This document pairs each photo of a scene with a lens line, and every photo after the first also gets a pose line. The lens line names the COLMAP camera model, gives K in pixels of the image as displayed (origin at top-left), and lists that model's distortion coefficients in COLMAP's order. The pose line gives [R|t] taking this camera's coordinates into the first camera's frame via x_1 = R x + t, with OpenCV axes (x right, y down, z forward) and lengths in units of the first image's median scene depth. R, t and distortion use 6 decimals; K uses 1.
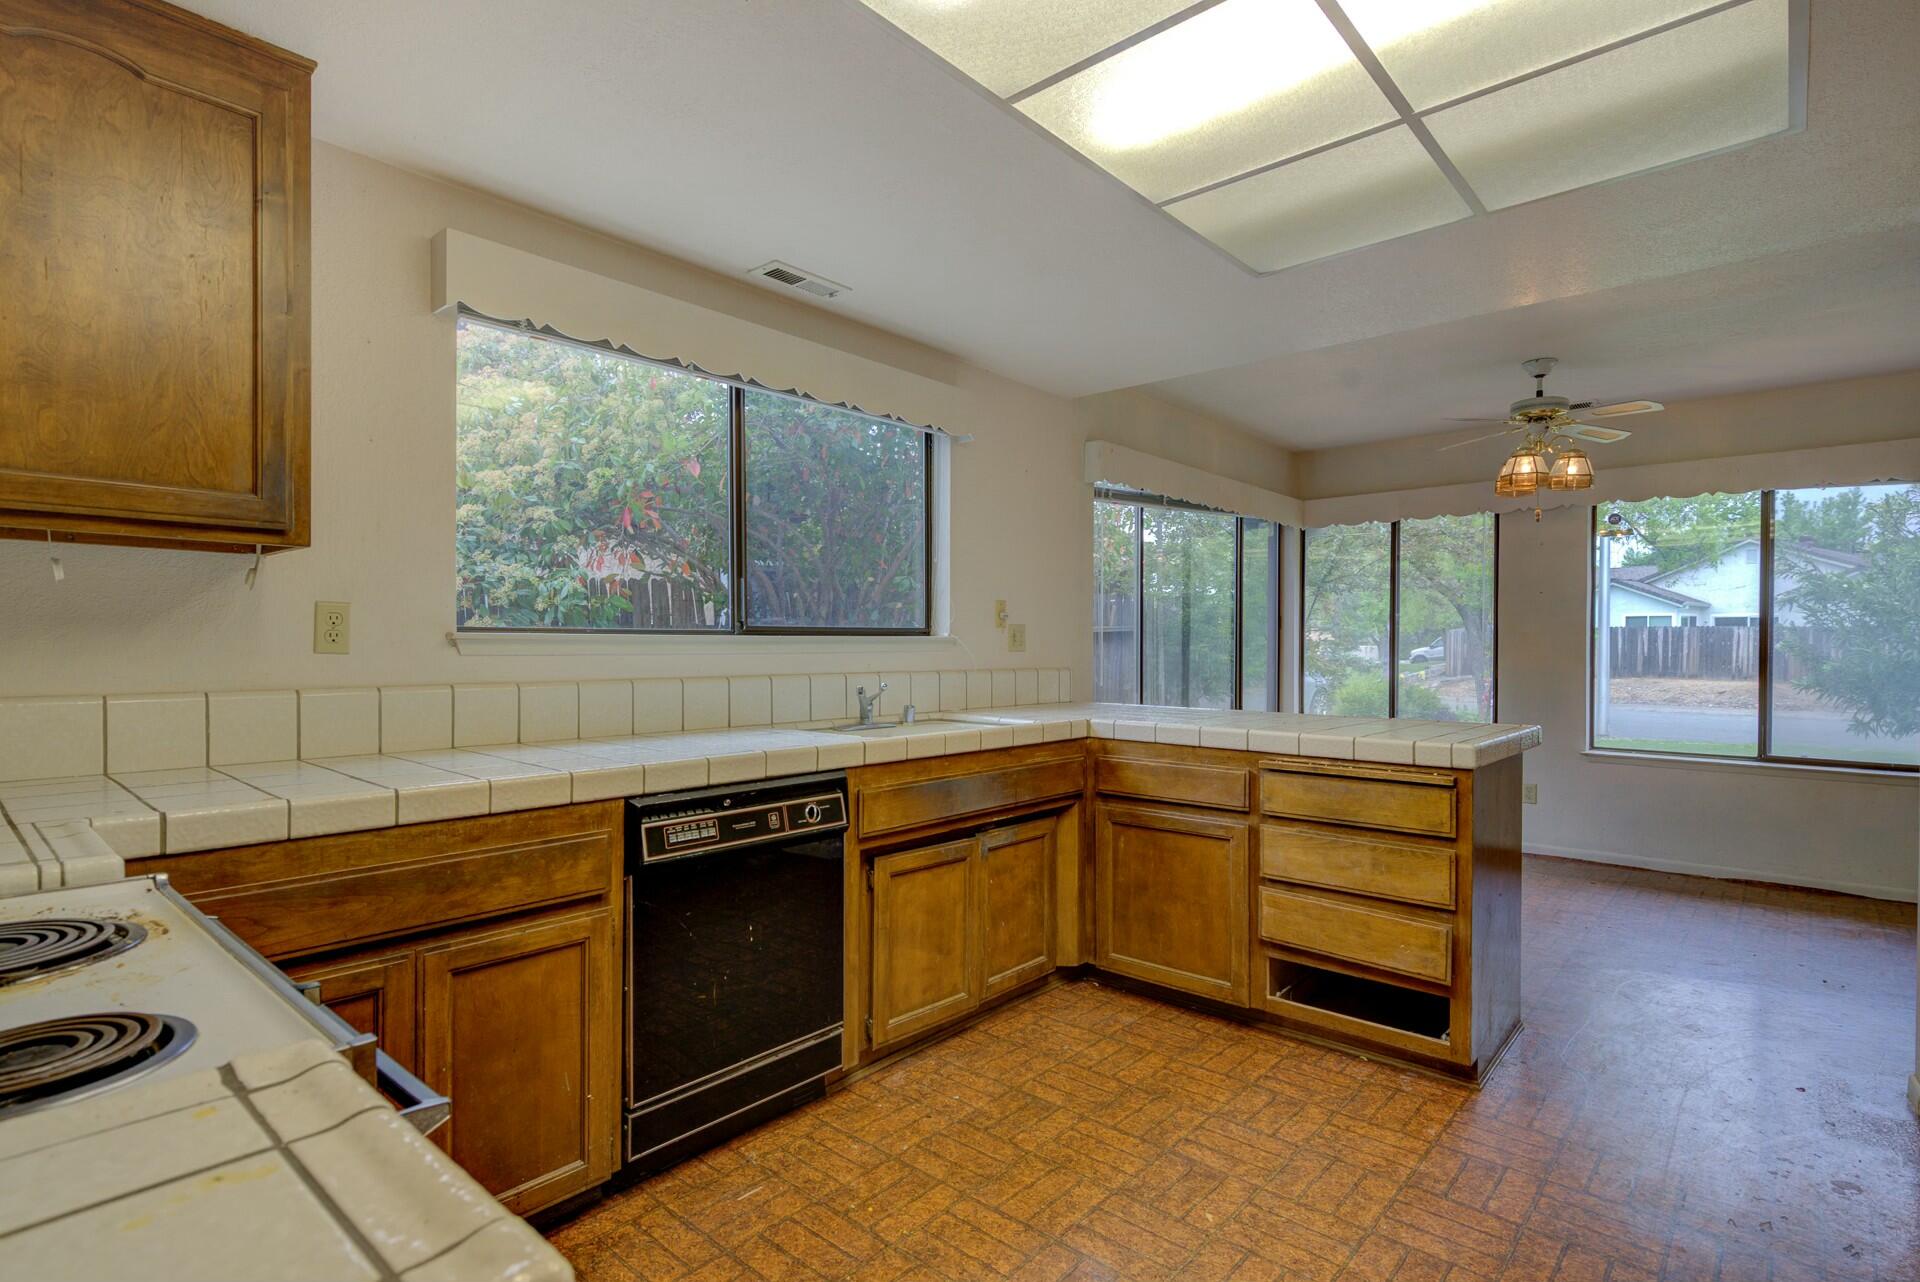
lens RADIAL K [[957.4, 0, 960.0], [0, 957.4, 641.0], [0, 0, 1]] dist [-0.000510, -0.000284]
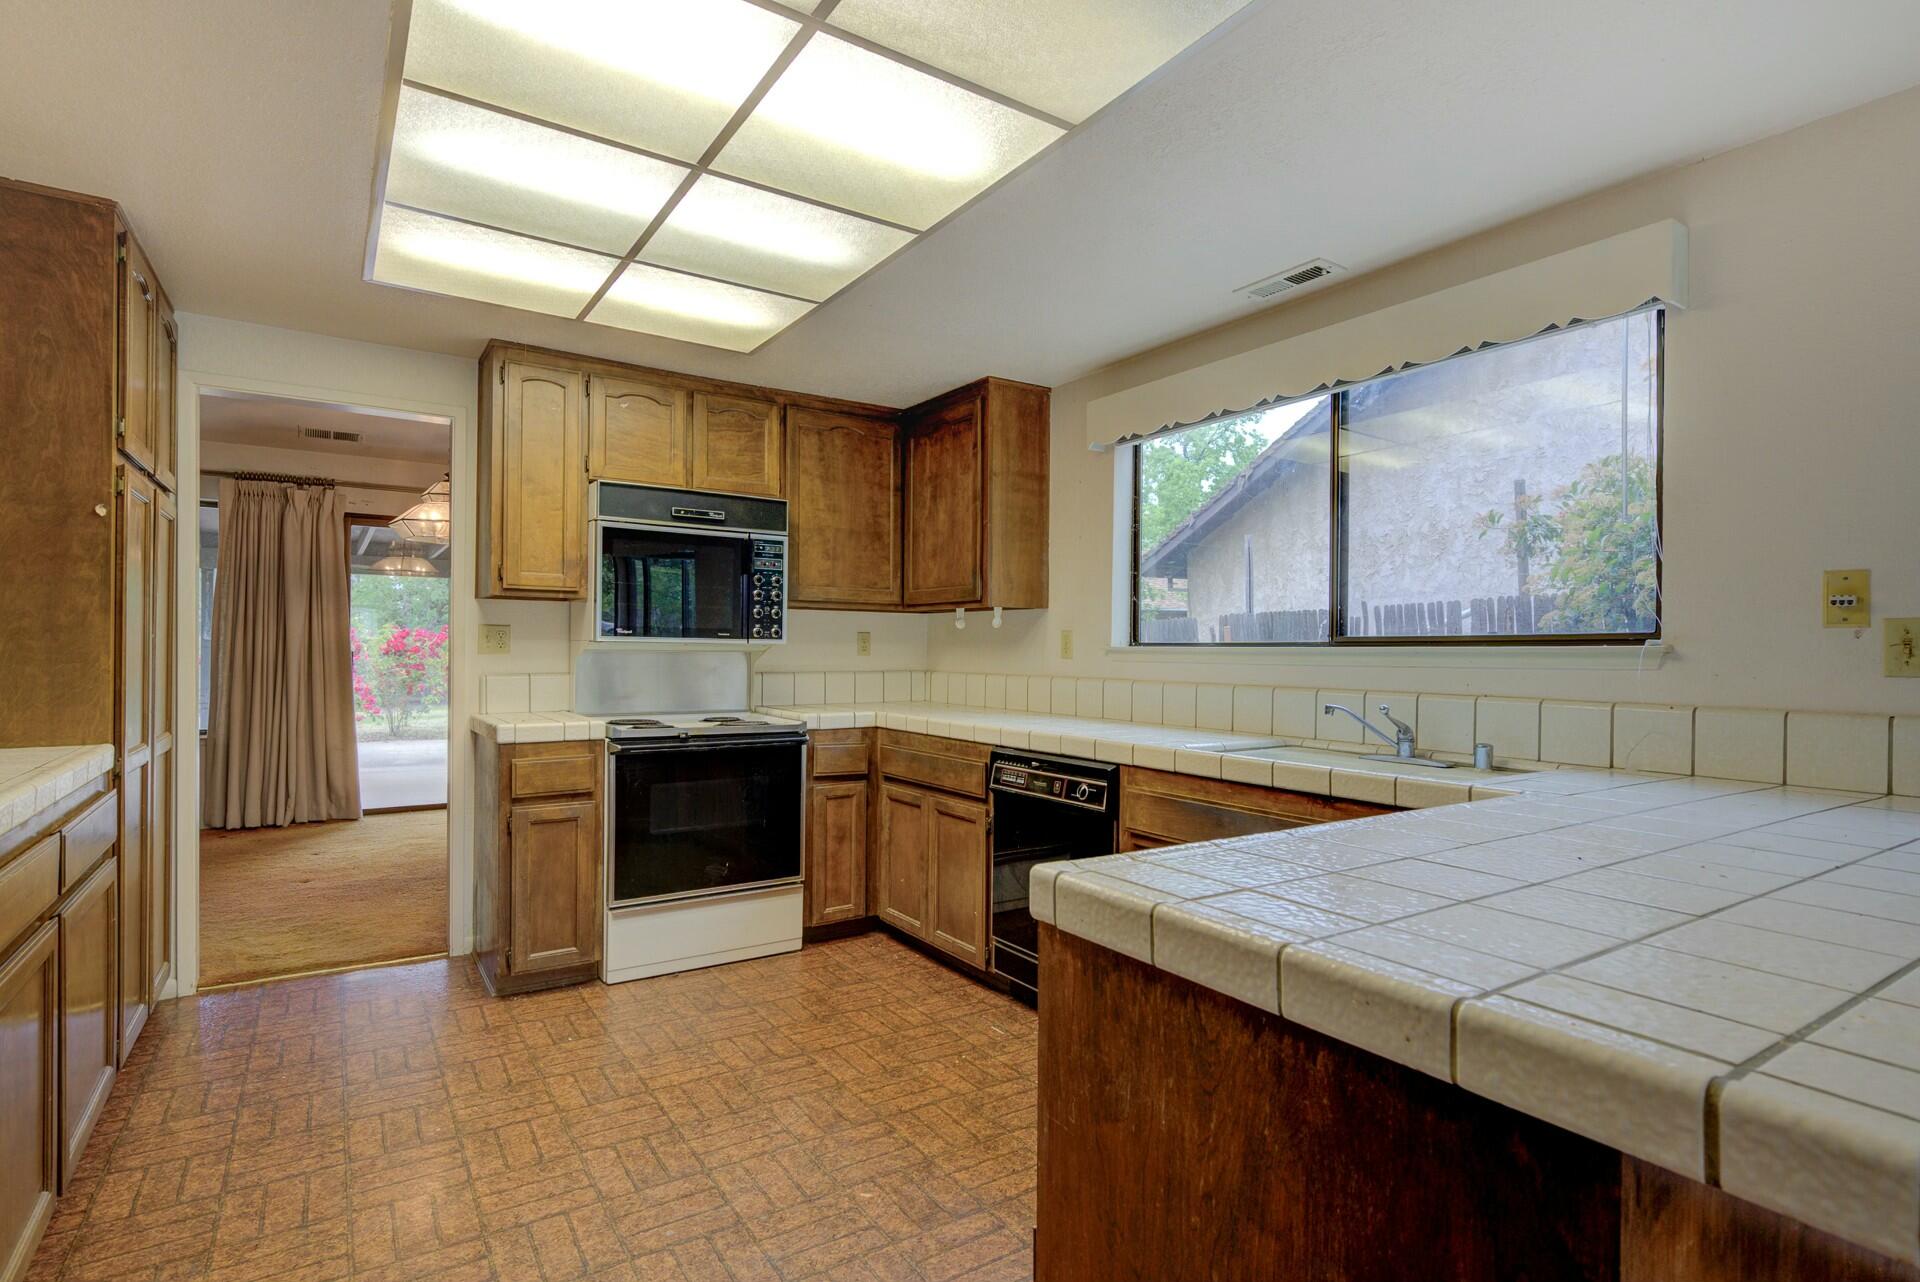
lens RADIAL K [[945.3, 0, 951.6], [0, 945.3, 647.2], [0, 0, 1]] dist [-0.003573, -0.001276]
pose [[-0.264764, -0.009118, -0.964270, 1.143712], [-0.008535, 0.999938, -0.007111, 0.006534], [0.964275, 0.006348, -0.264826, 1.256604]]
